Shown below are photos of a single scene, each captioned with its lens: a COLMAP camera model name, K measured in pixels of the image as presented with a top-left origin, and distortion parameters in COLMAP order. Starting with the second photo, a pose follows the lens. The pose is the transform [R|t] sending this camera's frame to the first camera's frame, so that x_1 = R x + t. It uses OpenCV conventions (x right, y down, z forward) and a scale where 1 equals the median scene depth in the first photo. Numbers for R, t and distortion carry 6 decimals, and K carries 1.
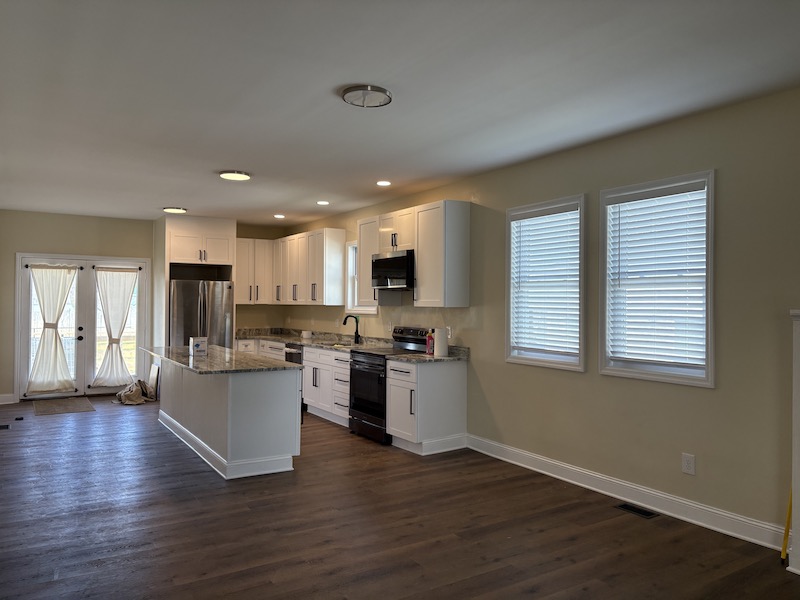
lens RADIAL K [[607.6, 0, 406.5], [0, 607.6, 296.1], [0, 0, 1]] dist [0.033931, -0.030987]
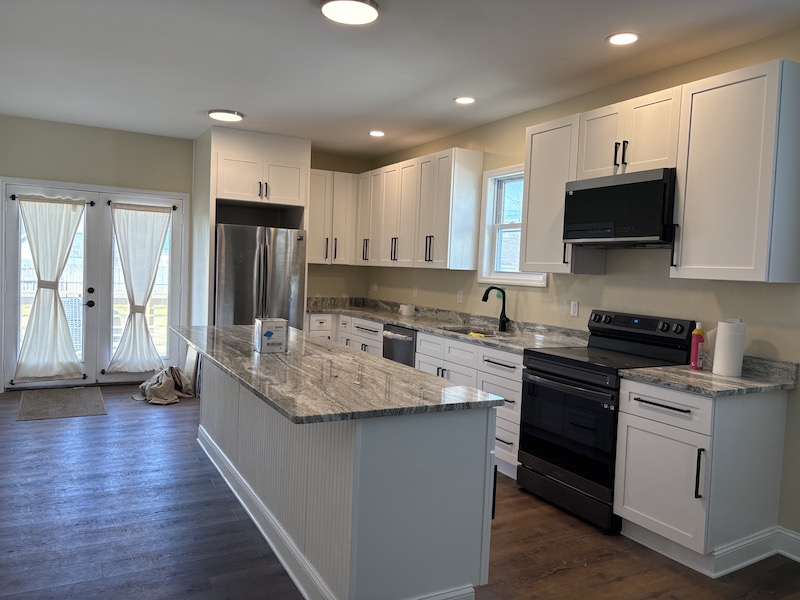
lens RADIAL K [[607.6, 0, 400.0], [0, 607.6, 298.6], [0, 0, 1]] dist [0.033931, -0.030987]
pose [[0.997314, 0.037216, -0.063077, -0.143411], [-0.033225, 0.997449, 0.063175, 0.007055], [0.065268, -0.060910, 0.996007, 0.346039]]
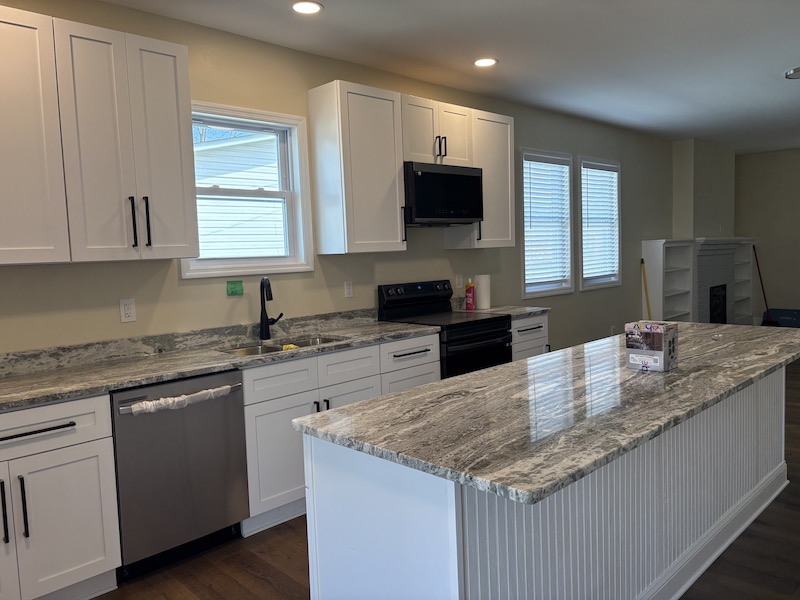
lens RADIAL K [[607.6, 0, 408.1], [0, 607.6, 300.1], [0, 0, 1]] dist [0.033931, -0.030987]
pose [[-0.223681, -0.080603, 0.971324, -0.528621], [0.022916, 0.995864, 0.087916, 0.010135], [-0.974393, 0.041924, -0.220909, 0.950578]]
